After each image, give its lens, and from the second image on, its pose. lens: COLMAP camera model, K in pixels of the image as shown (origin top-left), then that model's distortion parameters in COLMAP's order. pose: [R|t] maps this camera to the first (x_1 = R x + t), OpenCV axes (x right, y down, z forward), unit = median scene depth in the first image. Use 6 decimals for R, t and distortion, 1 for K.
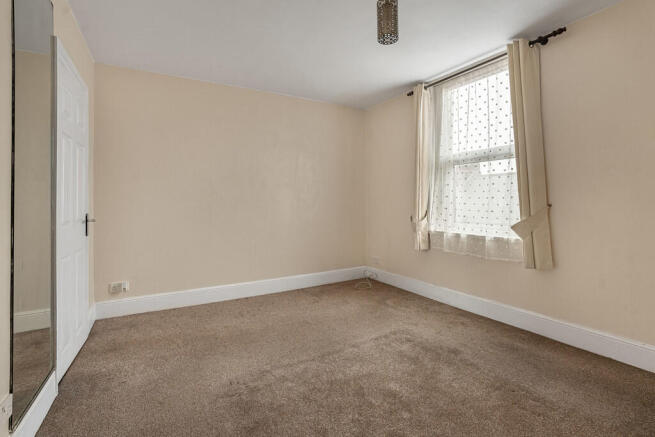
lens RADIAL K [[315.3, 0, 327.5], [0, 315.3, 209.5], [0, 0, 1]] dist [-0.056209, -0.000127]
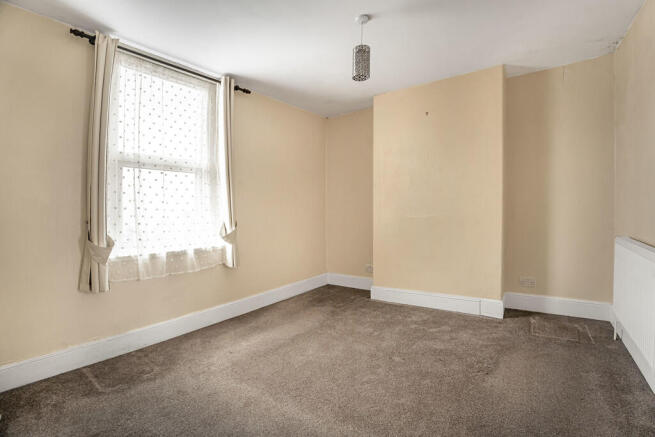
lens RADIAL K [[315.3, 0, 327.5], [0, 315.3, 209.5], [0, 0, 1]] dist [-0.056209, -0.000127]
pose [[-0.415543, -0.009438, 0.909524, -0.533897], [0.008181, 0.999867, 0.014113, -0.048897], [-0.909537, 0.013306, -0.415411, 0.956240]]
